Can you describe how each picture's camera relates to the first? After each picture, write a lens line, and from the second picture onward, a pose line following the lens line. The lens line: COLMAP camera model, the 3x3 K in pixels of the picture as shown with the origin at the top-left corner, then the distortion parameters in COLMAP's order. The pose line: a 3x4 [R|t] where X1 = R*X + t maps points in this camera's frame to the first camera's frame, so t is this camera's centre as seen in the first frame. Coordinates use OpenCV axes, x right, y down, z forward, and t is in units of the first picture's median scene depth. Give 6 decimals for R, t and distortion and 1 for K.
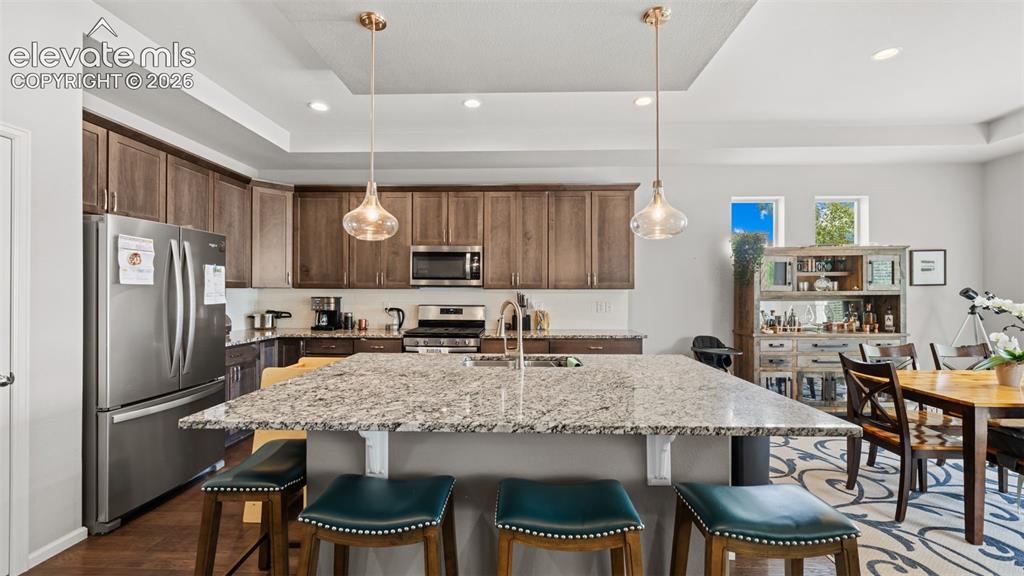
lens RADIAL K [[418.0, 0, 509.8], [0, 418.0, 291.6], [0, 0, 1]] dist [0.004262, -0.000360]
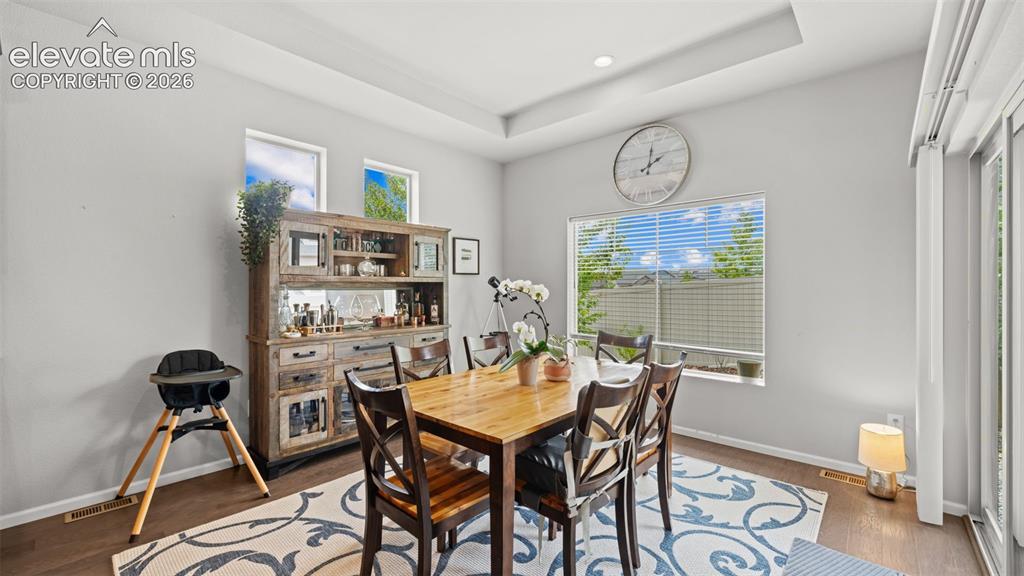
lens RADIAL K [[418.0, 0, 512.2], [0, 418.0, 288.5], [0, 0, 1]] dist [0.004262, -0.000360]
pose [[0.639636, 0.001496, 0.768677, 0.328031], [-0.001739, 0.999998, -0.000500, 0.021040], [-0.768676, -0.001017, 0.639637, 0.304945]]
